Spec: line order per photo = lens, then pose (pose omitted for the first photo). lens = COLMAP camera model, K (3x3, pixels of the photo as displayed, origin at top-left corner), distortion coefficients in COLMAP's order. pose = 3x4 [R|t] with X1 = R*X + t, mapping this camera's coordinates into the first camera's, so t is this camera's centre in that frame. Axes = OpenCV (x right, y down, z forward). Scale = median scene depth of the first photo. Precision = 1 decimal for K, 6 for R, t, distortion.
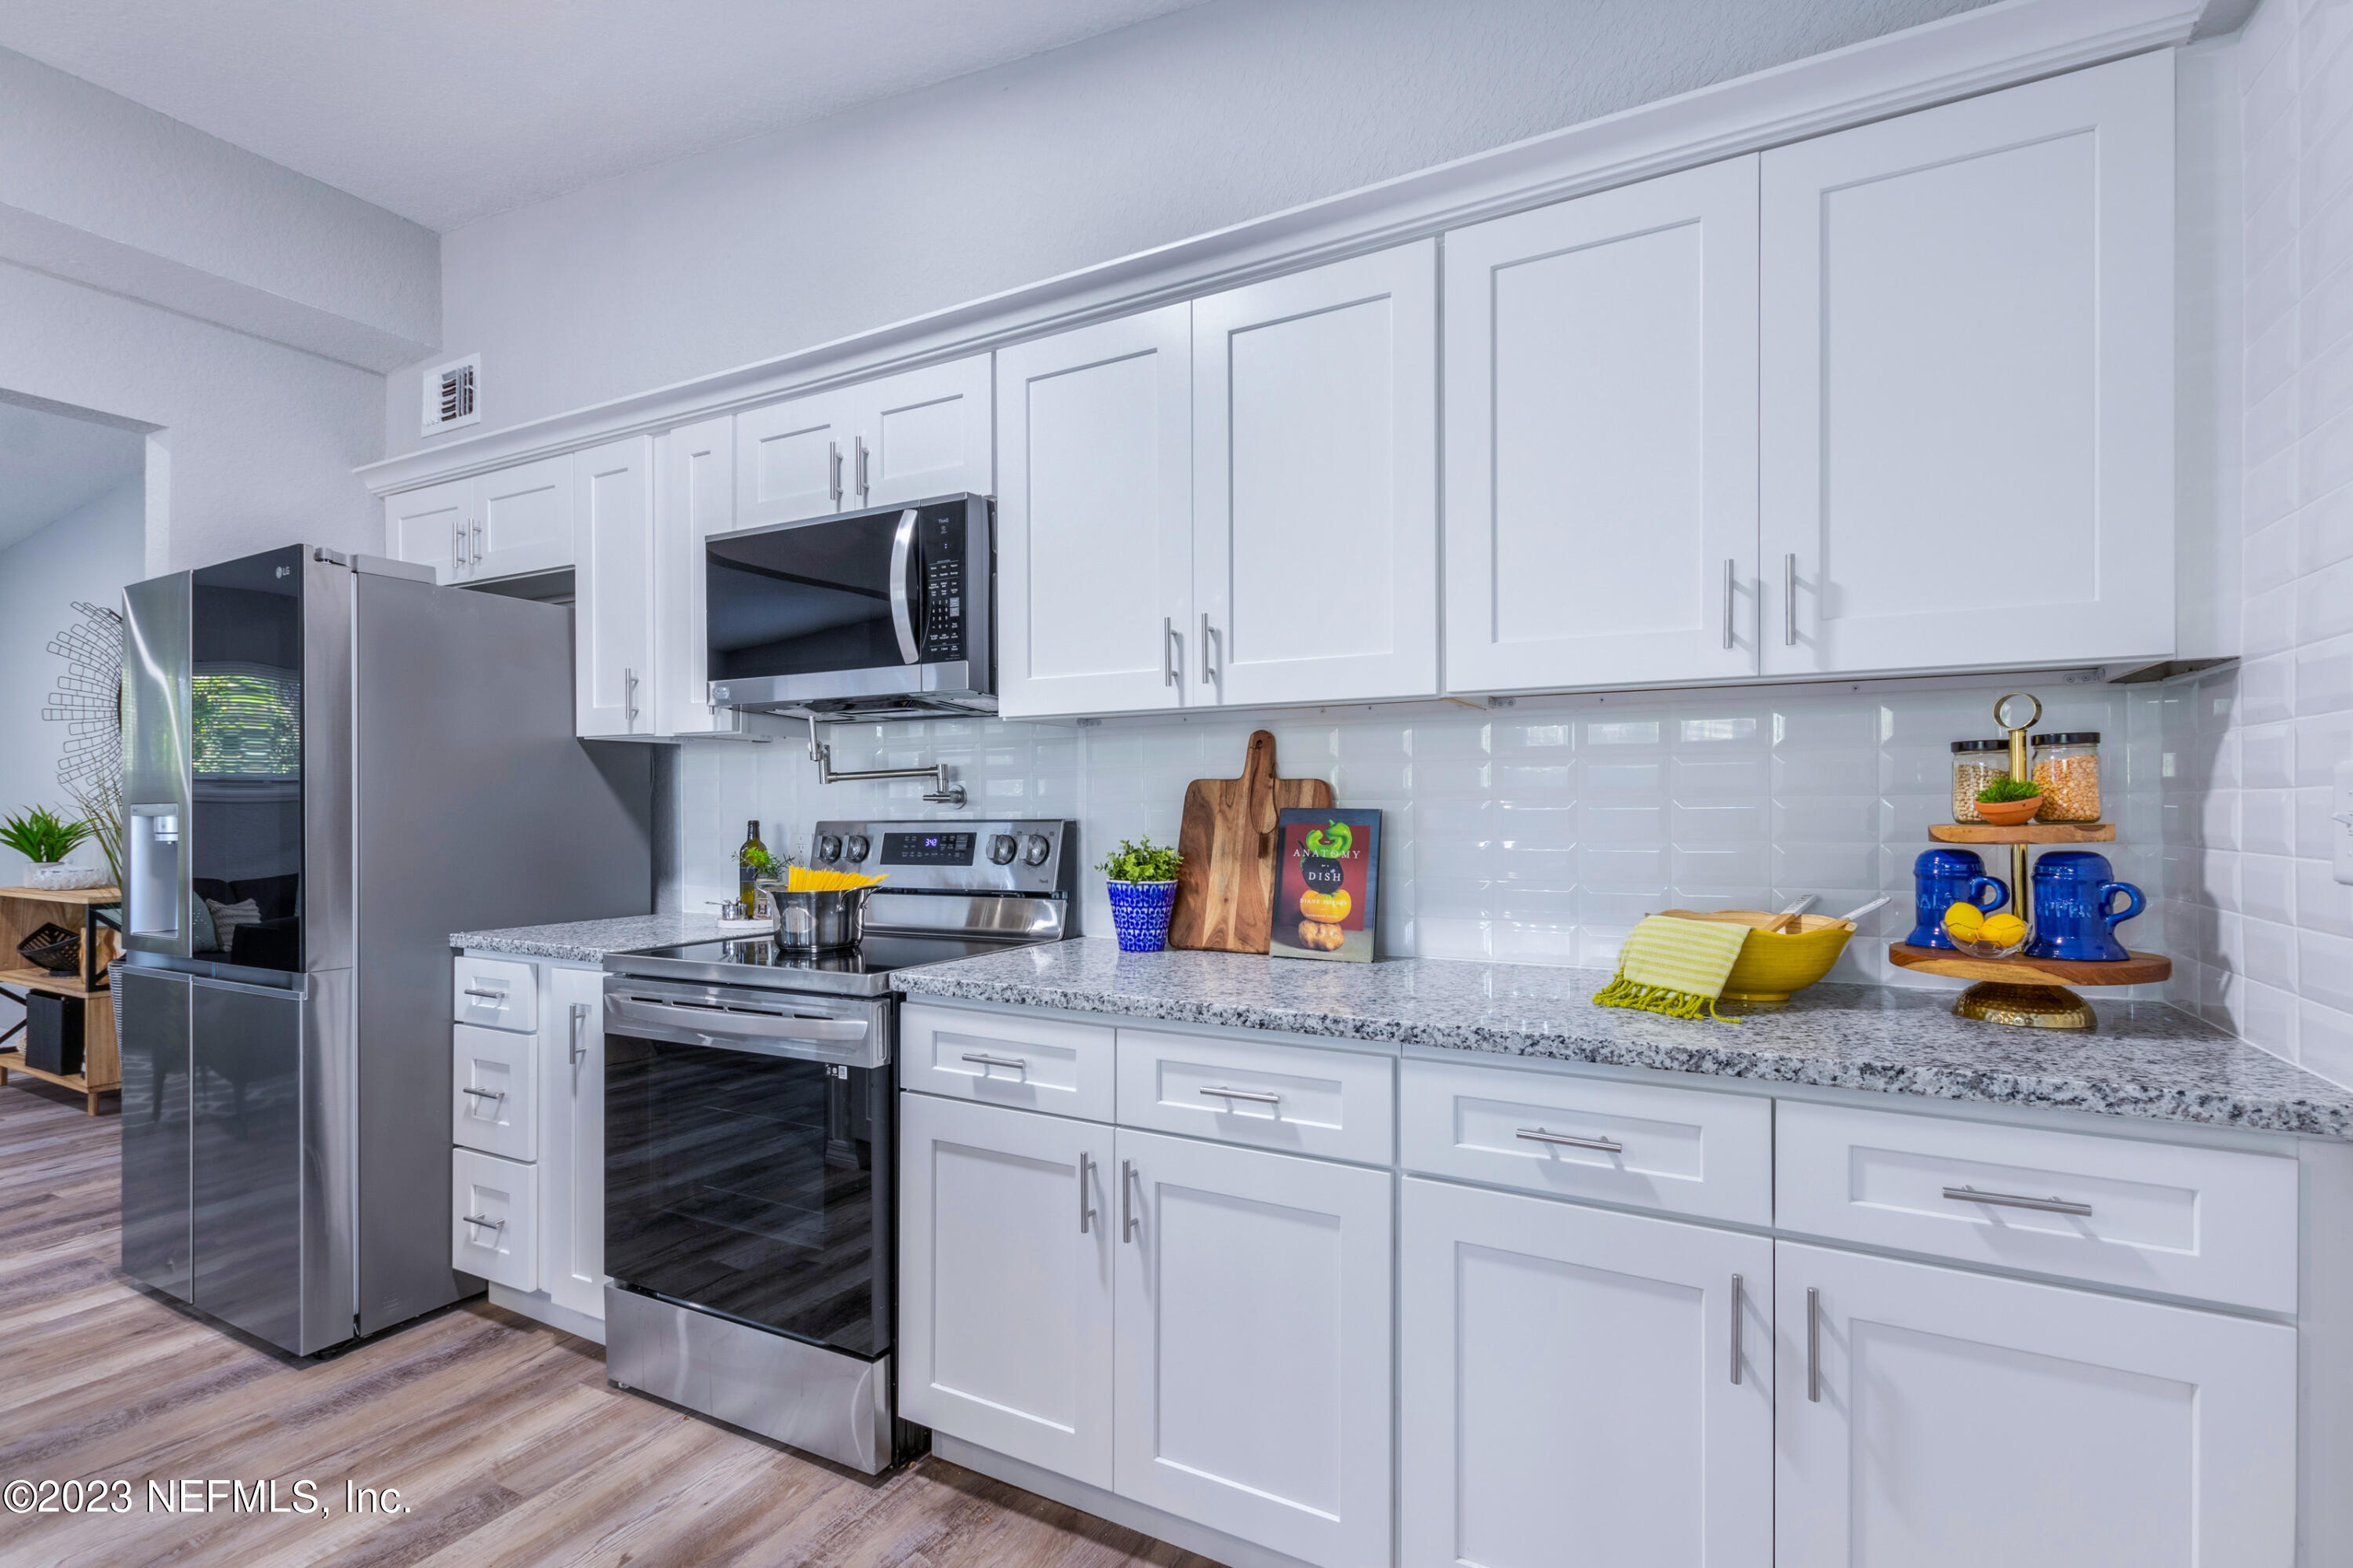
lens RADIAL K [[1081.6, 0, 1174.7], [0, 1081.6, 811.0], [0, 0, 1]] dist [0.001352, -0.000042]
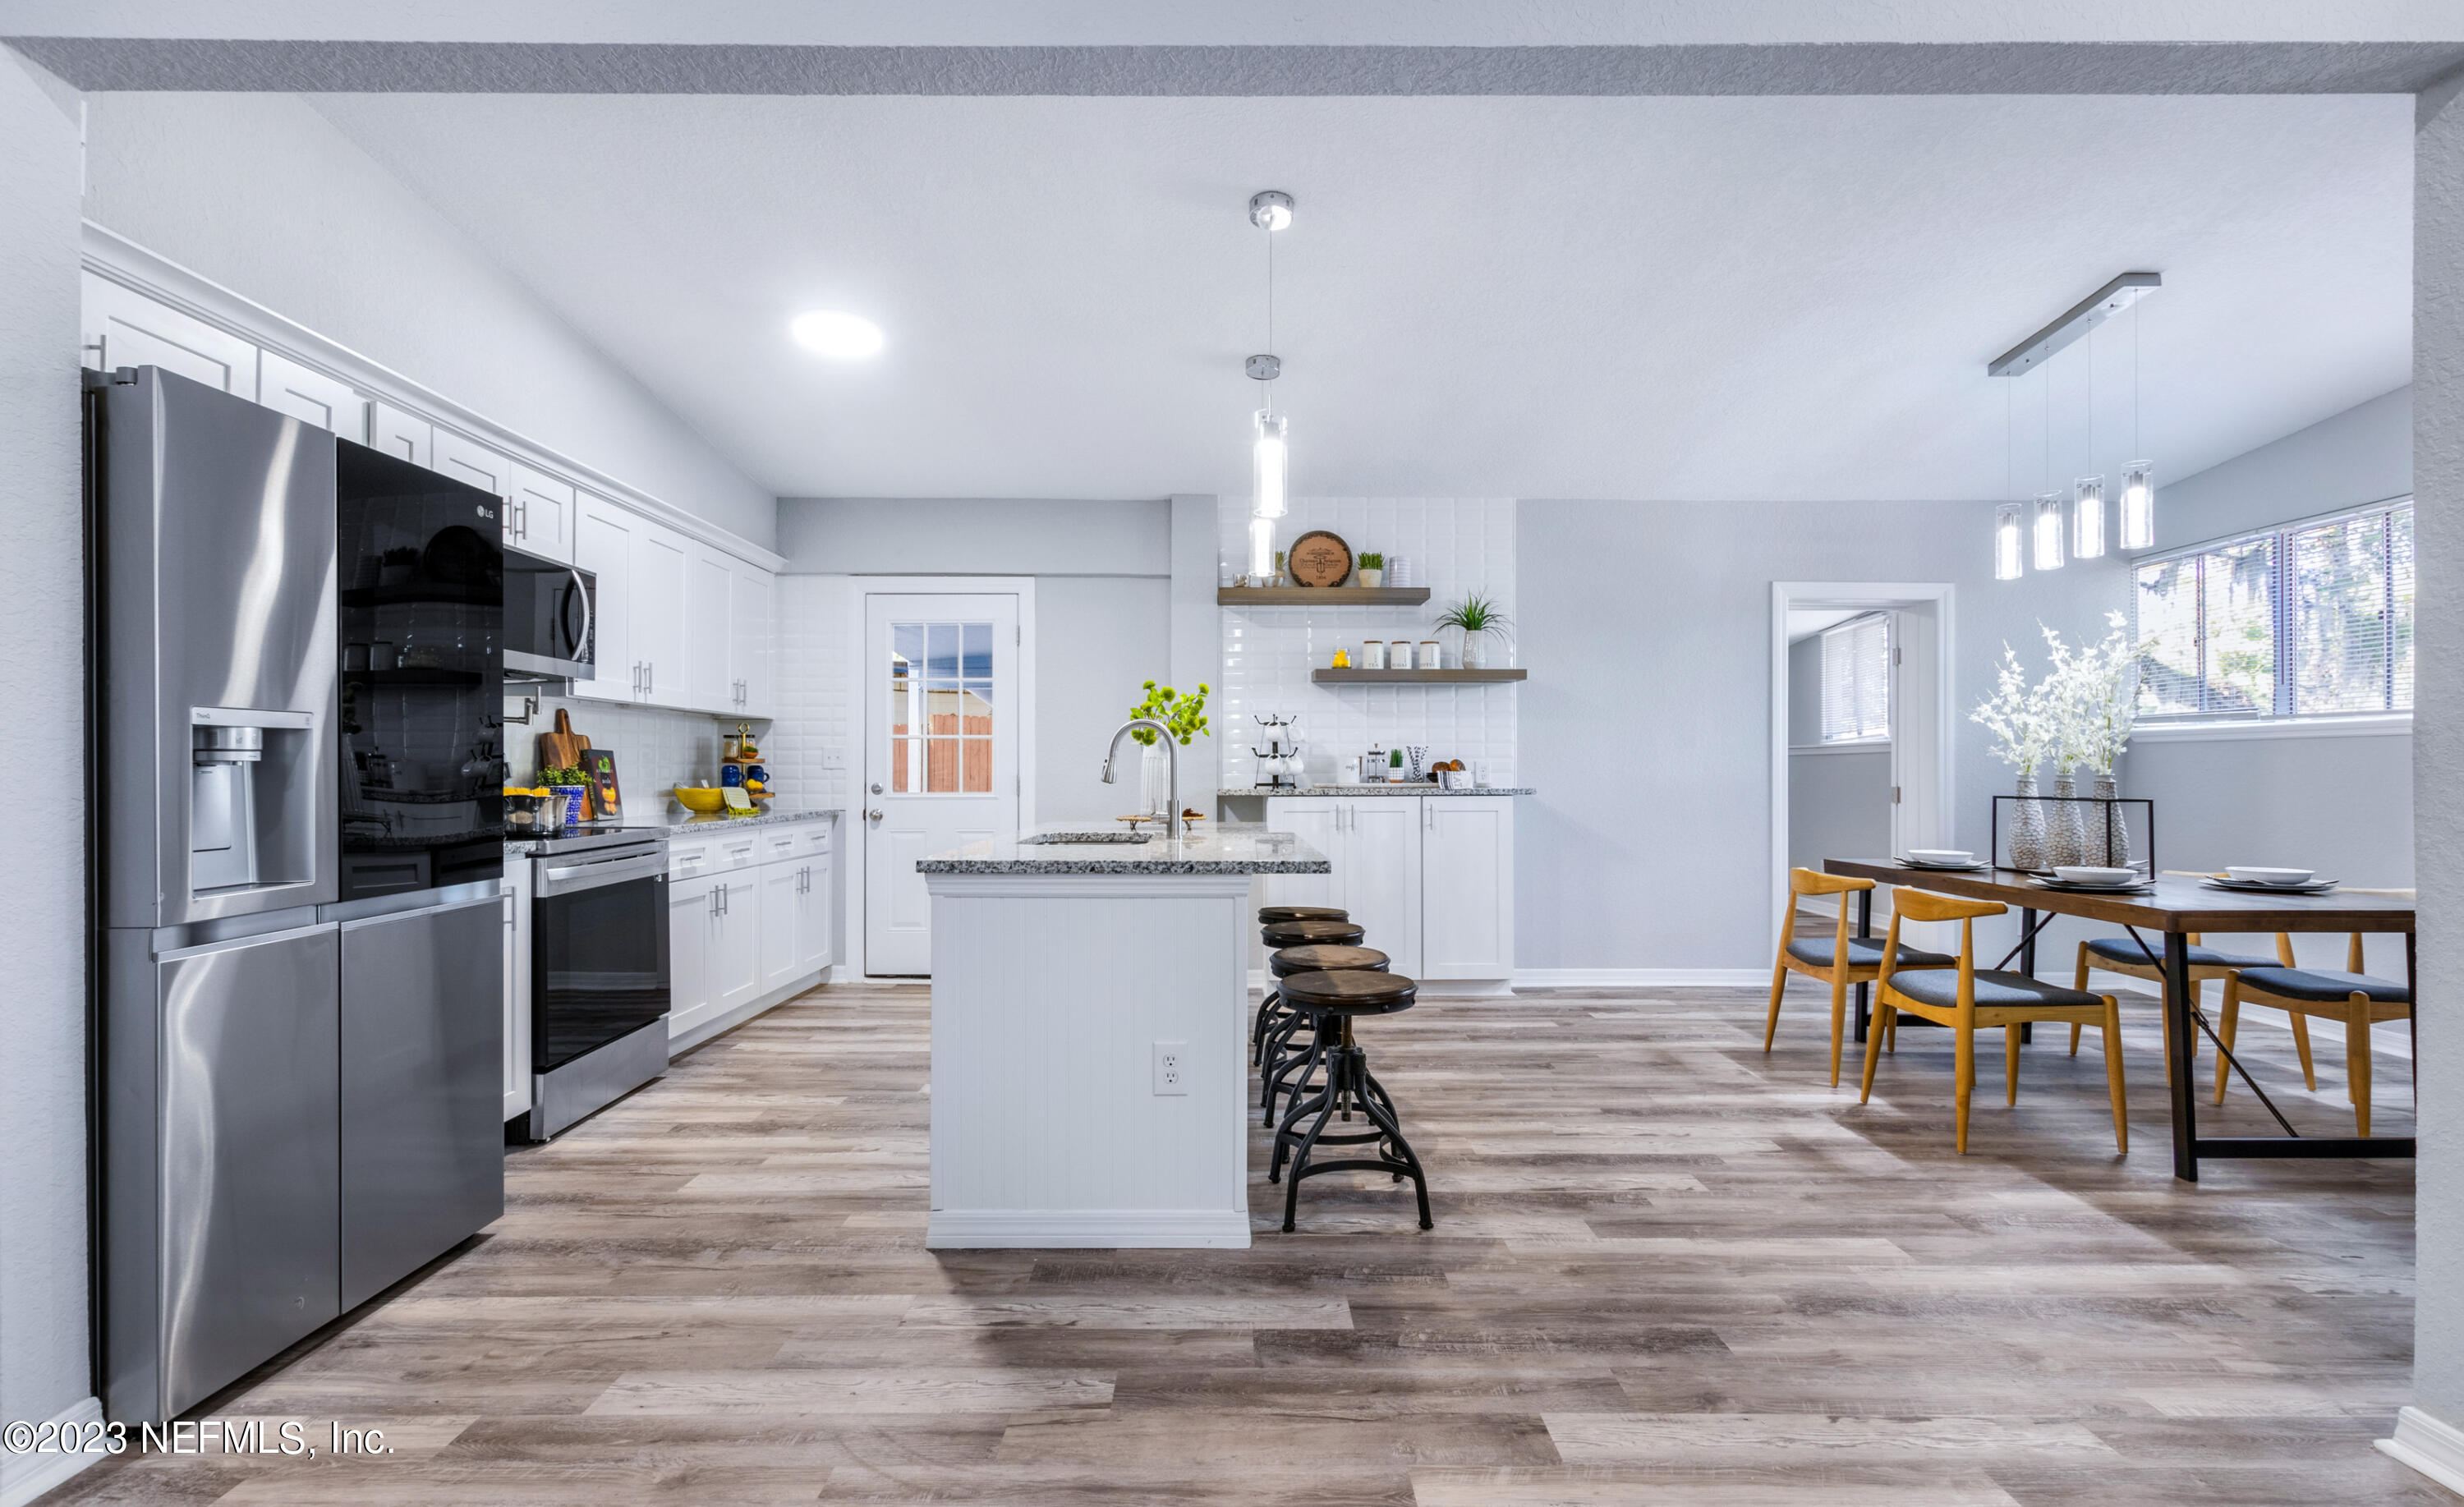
lens RADIAL K [[1160.7, 0, 1232.0], [0, 1160.7, 753.5], [0, 0, 1]] dist [-0.000509, -0.000267]
pose [[-0.479020, 0.015872, 0.877661, -2.429631], [0.002879, 0.999860, -0.016510, 0.045305], [-0.877800, -0.005381, -0.478998, 0.989470]]
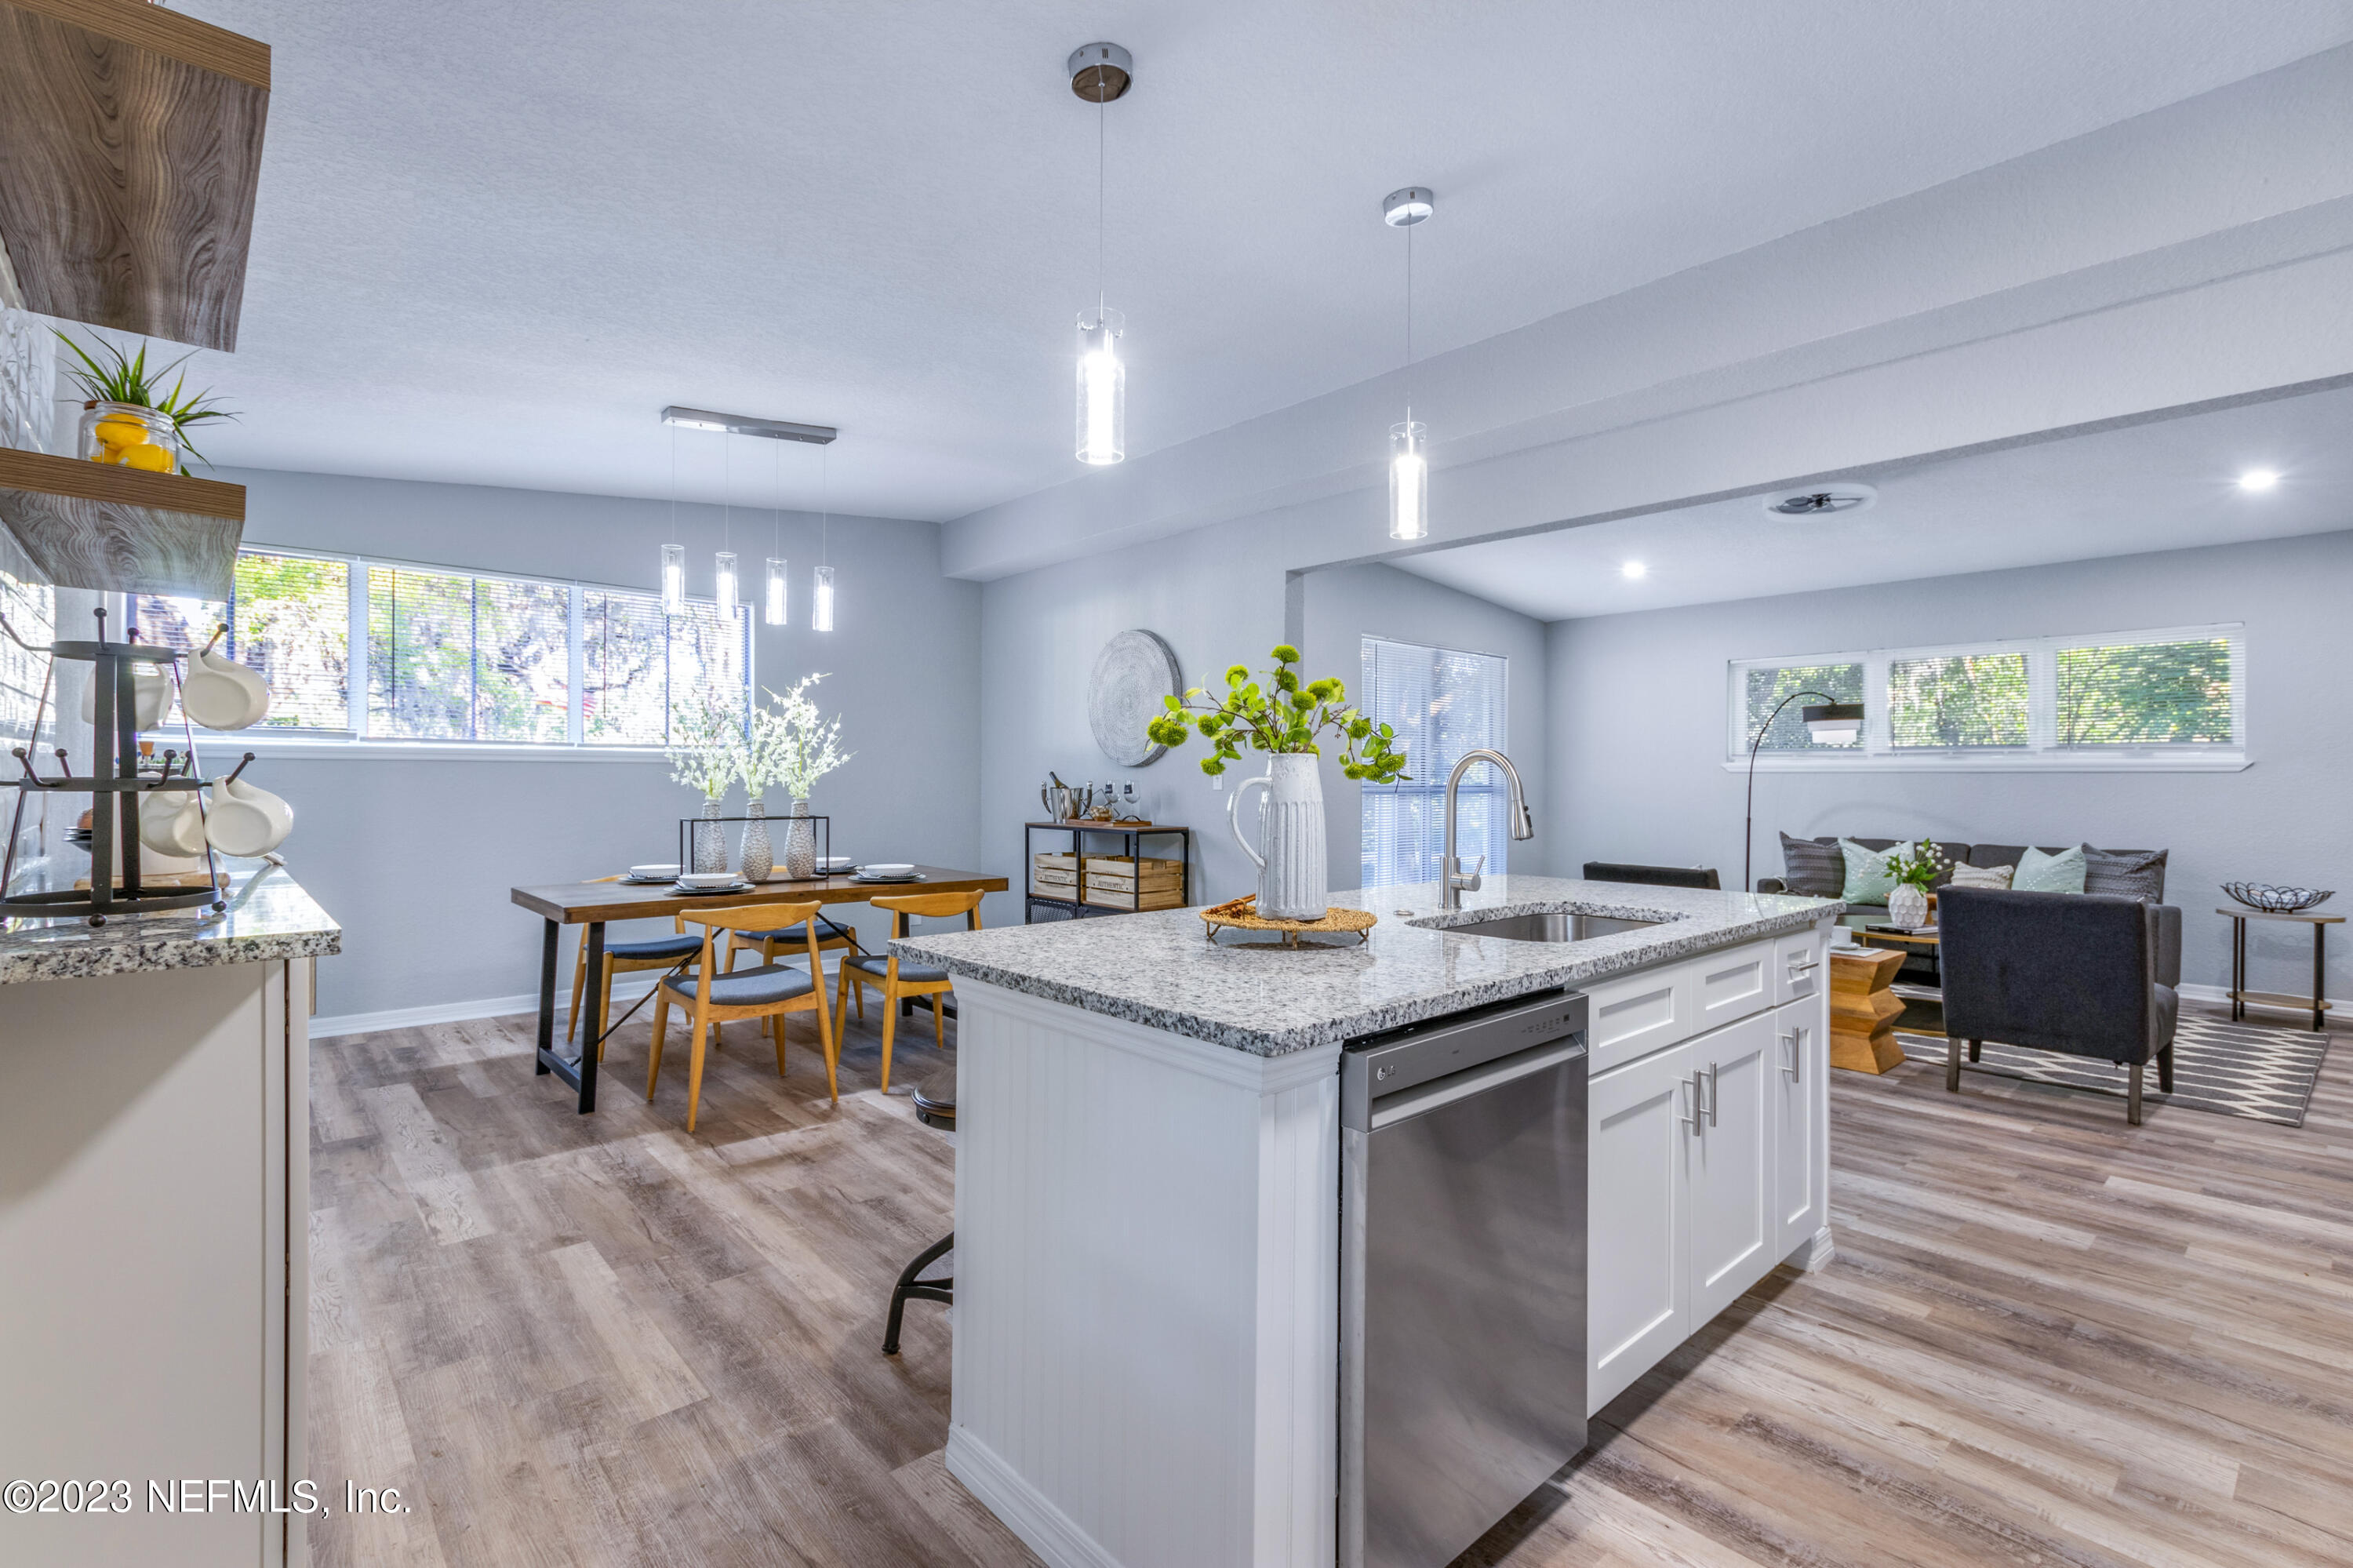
lens RADIAL K [[1088.2, 0, 1171.6], [0, 1088.2, 775.6], [0, 0, 1]] dist [0.019640, -0.000440]
pose [[-0.342417, 0.000233, -0.939548, 0.324033], [-0.008159, 0.999962, 0.003222, -0.007080], [0.939513, 0.008769, -0.342402, 0.386139]]
